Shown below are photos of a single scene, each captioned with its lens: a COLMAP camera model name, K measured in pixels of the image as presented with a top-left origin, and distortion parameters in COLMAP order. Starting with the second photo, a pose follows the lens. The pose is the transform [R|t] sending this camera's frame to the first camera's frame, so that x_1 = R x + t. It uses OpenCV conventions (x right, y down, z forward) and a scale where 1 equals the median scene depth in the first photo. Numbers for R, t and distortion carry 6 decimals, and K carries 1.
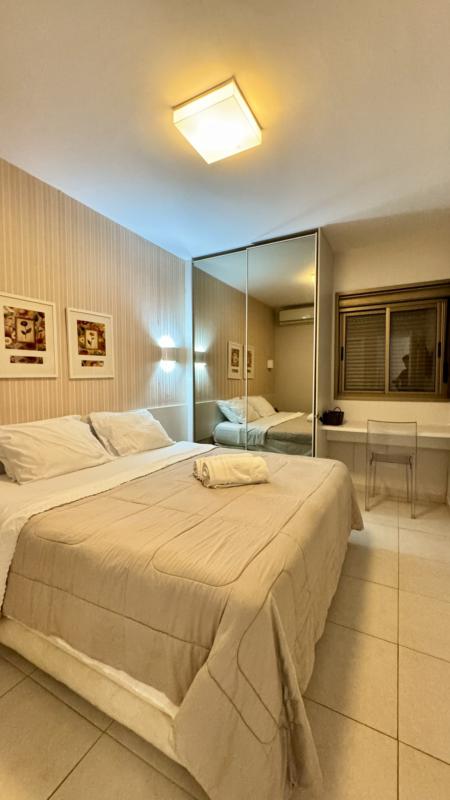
lens RADIAL K [[322.0, 0, 226.5], [0, 322.0, 399.2], [0, 0, 1]] dist [0.000889, -0.001062]
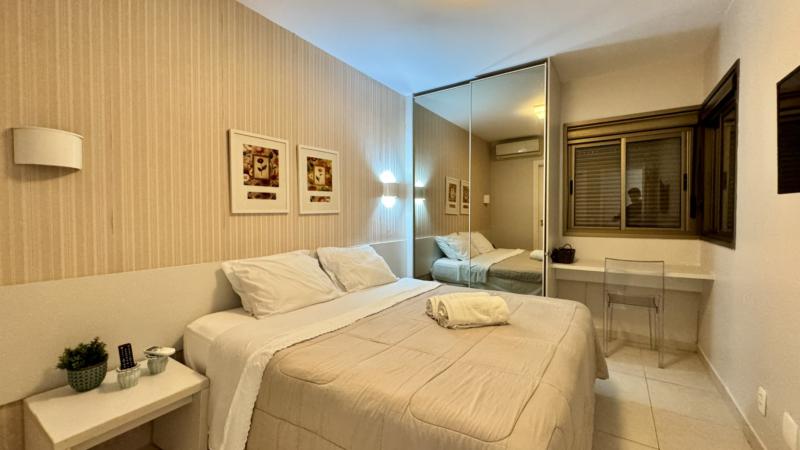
lens RADIAL K [[322.0, 0, 400.9], [0, 322.0, 224.1], [0, 0, 1]] dist [0.000889, -0.001062]
pose [[0.995439, 0.001898, -0.095384, -0.068232], [-0.005067, 0.999443, -0.032999, -0.000140], [0.095268, 0.033332, 0.994893, 0.019228]]
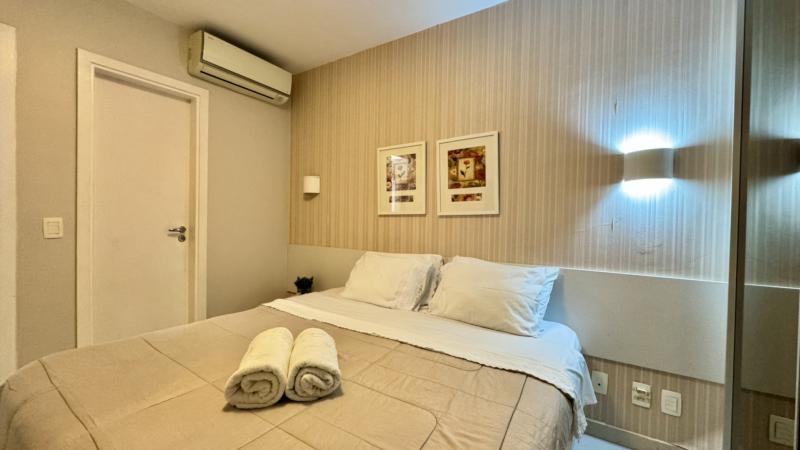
lens RADIAL K [[320.4, 0, 400.0], [0, 320.4, 225.0], [0, 0, 1]] dist [-0.000956, -0.000245]
pose [[-0.091622, 0.025060, -0.995478, 0.440009], [-0.070690, 0.996998, 0.031605, -0.055842], [0.993282, 0.073266, -0.089576, 0.935630]]
